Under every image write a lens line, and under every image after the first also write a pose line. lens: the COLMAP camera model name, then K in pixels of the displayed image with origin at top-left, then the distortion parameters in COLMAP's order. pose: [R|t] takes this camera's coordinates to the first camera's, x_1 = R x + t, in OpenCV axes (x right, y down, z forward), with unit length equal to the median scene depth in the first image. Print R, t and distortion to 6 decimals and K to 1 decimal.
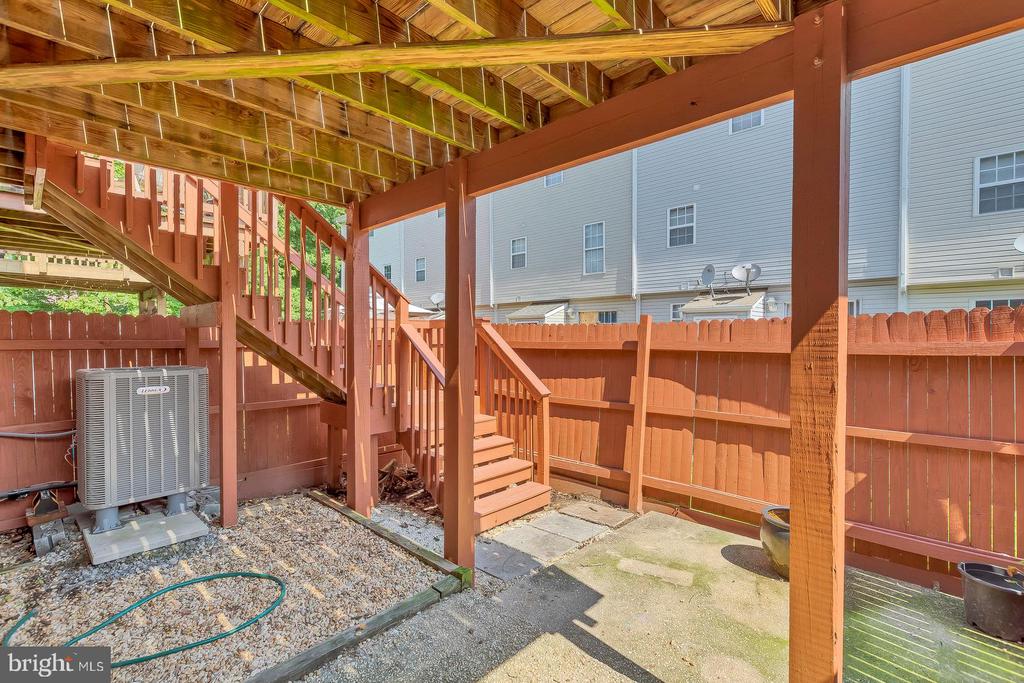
lens RADIAL K [[452.1, 0, 510.6], [0, 452.1, 341.3], [0, 0, 1]] dist [-0.001557, -0.001562]
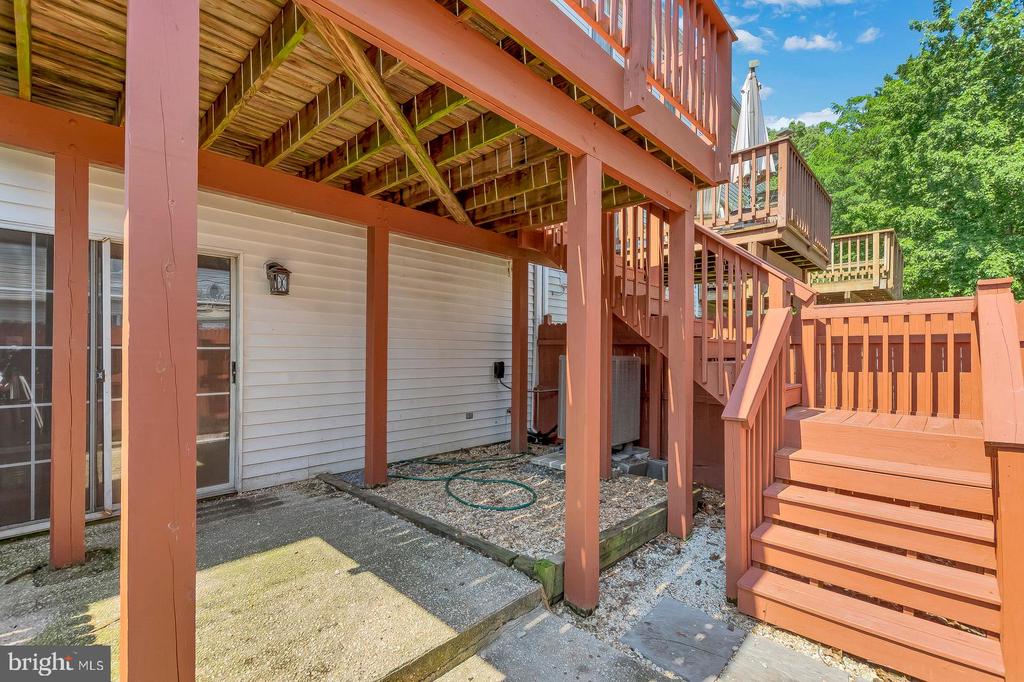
lens RADIAL K [[452.1, 0, 518.3], [0, 452.1, 347.3], [0, 0, 1]] dist [-0.001557, -0.001562]
pose [[0.005768, -0.009435, -0.999939, 0.877316], [-0.012593, 0.999876, -0.009507, 0.067461], [0.999904, 0.012647, 0.005648, 0.976551]]
